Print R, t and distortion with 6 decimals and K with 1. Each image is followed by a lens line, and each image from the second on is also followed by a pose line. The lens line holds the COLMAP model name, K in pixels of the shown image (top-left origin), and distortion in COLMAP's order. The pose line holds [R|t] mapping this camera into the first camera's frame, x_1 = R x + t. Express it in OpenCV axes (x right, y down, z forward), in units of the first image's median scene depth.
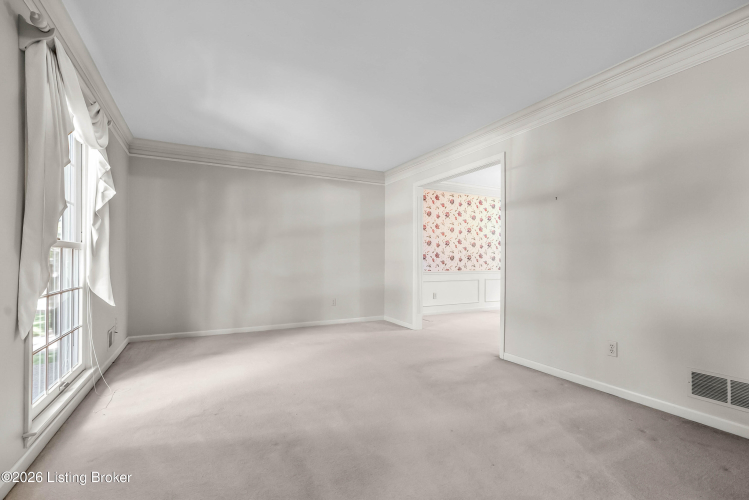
lens RADIAL K [[338.7, 0, 372.8], [0, 338.7, 256.4], [0, 0, 1]] dist [-0.001269, 0.000680]
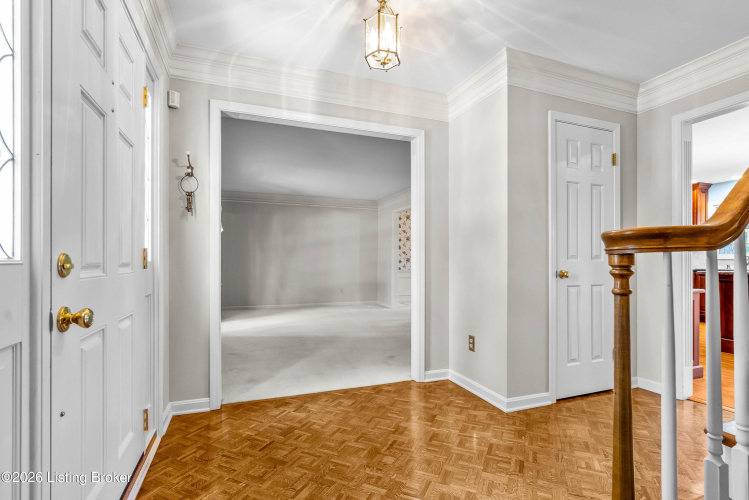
lens RADIAL K [[359.4, 0, 374.0], [0, 359.4, 253.0], [0, 0, 1]] dist [-0.004140, -0.000155]
pose [[0.992991, 0.003581, -0.118139, 0.231338], [-0.004385, 0.999969, -0.006547, -0.020333], [0.118112, 0.007020, 0.992975, -0.588632]]
